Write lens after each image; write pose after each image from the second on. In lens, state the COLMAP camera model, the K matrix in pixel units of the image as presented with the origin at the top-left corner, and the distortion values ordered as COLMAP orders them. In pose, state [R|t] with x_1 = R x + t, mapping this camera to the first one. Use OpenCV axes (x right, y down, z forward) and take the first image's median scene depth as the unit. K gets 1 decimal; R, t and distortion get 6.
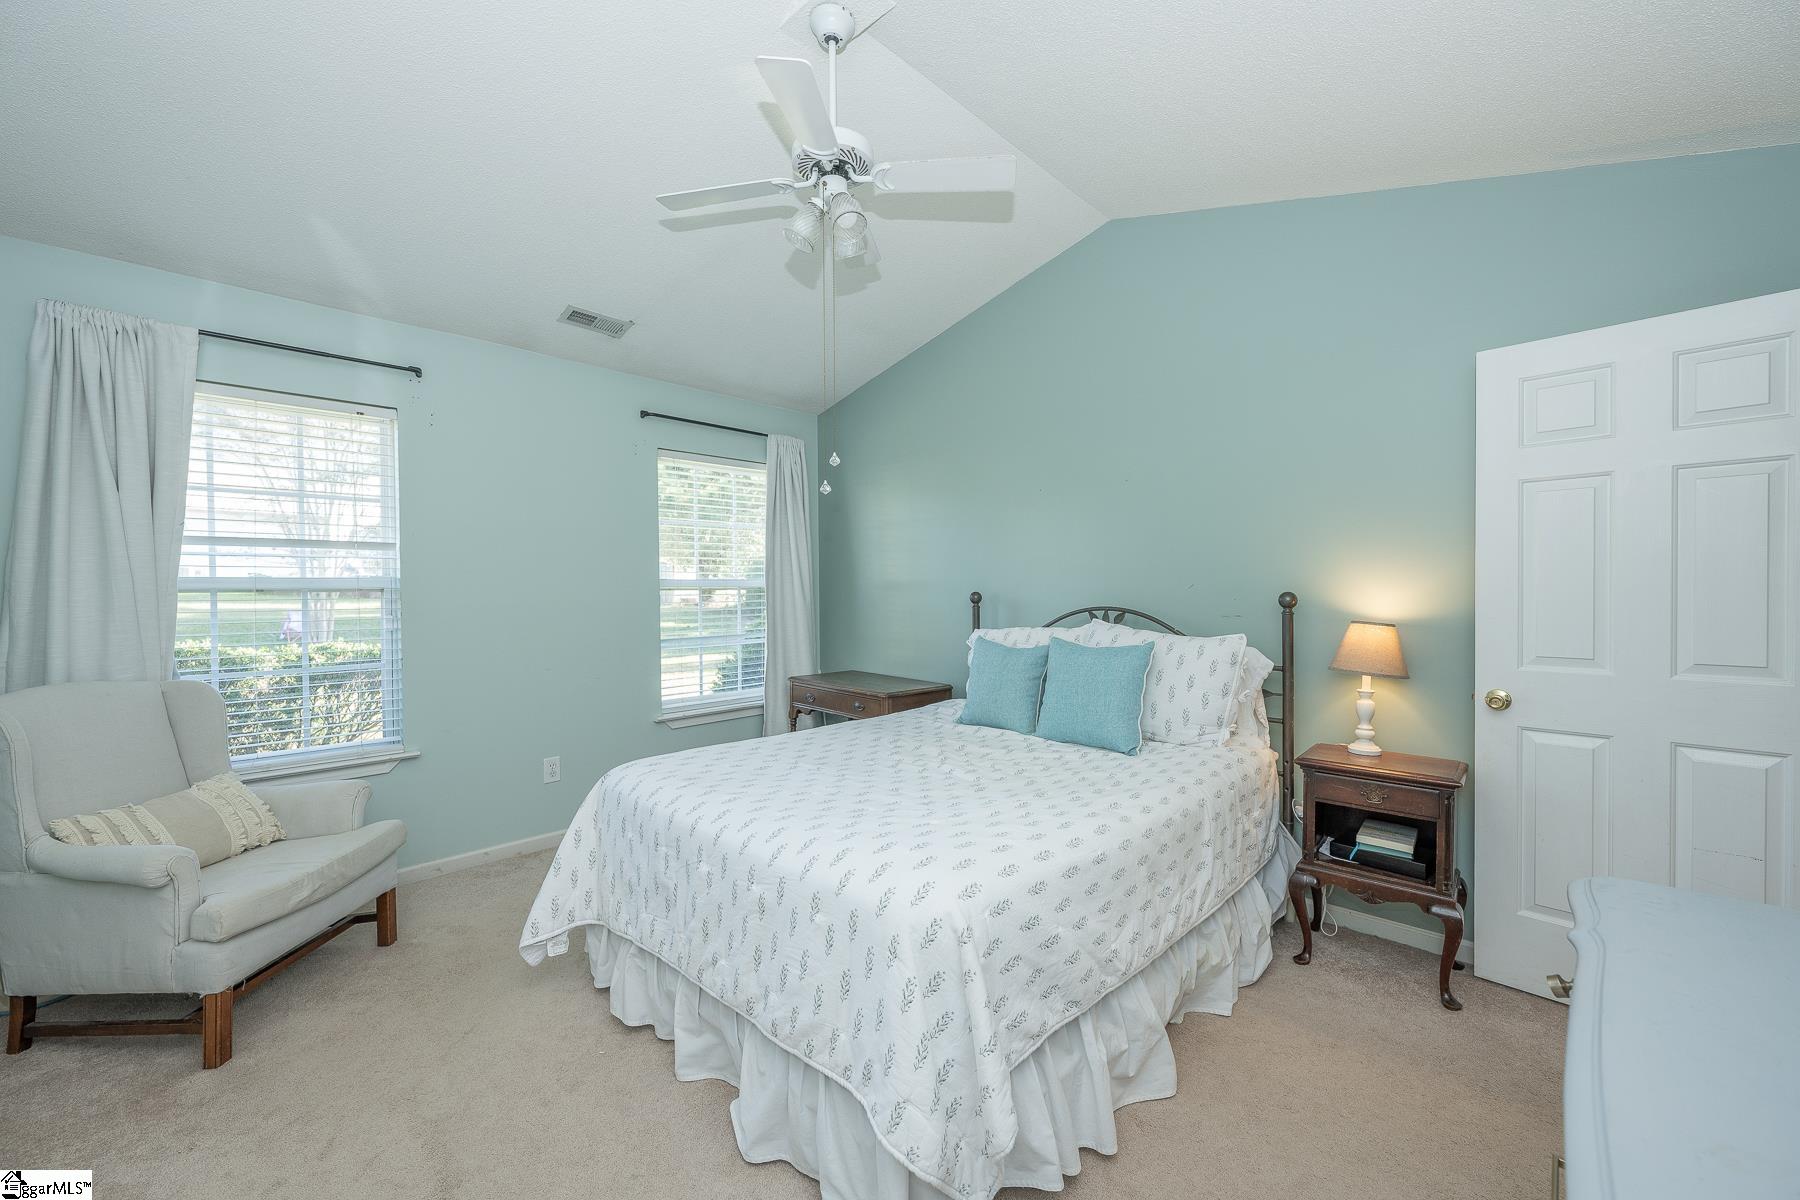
lens RADIAL K [[717.9, 0, 900.0], [0, 717.9, 600.0], [0, 0, 1]] dist [-0.000327, -0.000076]
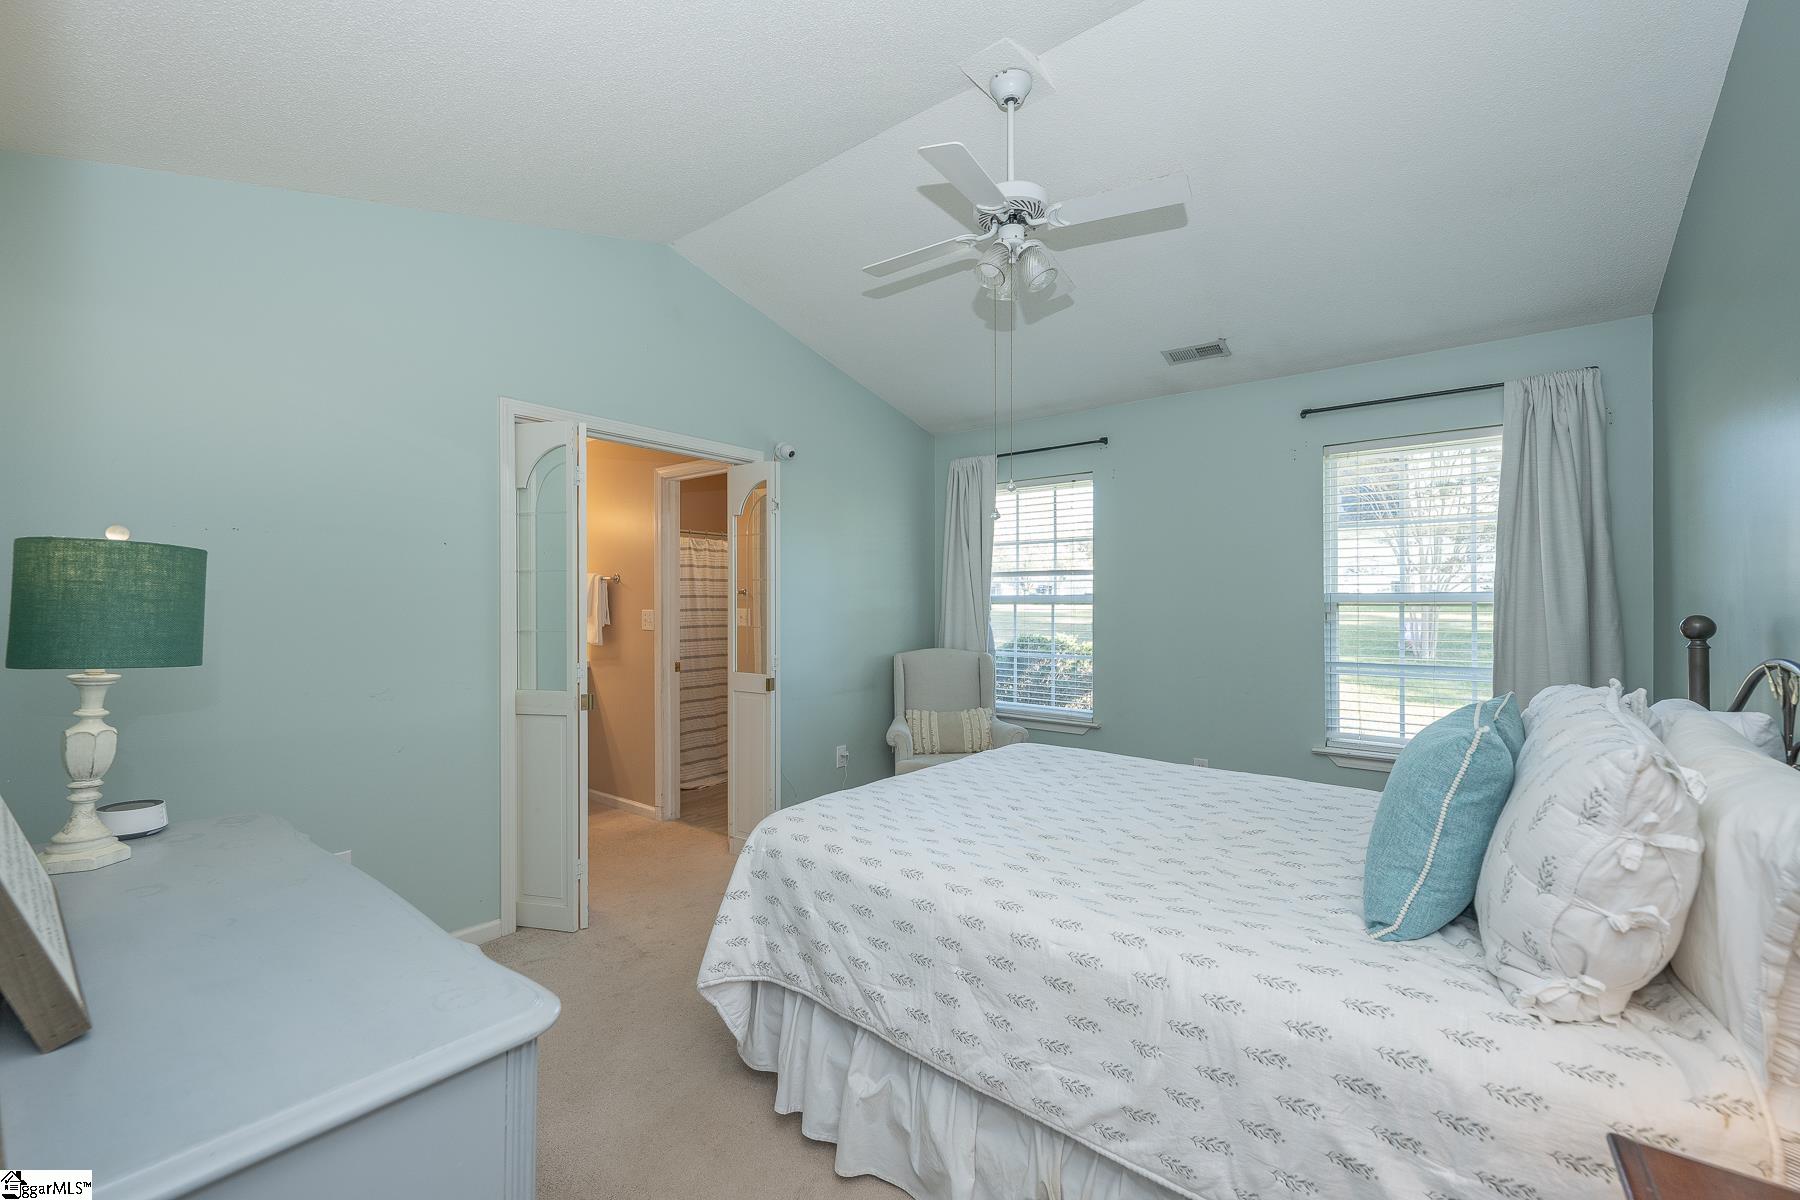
lens RADIAL K [[745.1, 0, 900.0], [0, 745.1, 600.0], [0, 0, 1]] dist [0.001175, 0.000059]
pose [[0.093838, 0.002527, -0.995584, 0.723744], [-0.017747, 0.999842, 0.000865, -0.016205], [0.995429, 0.017588, 0.093868, 0.531673]]
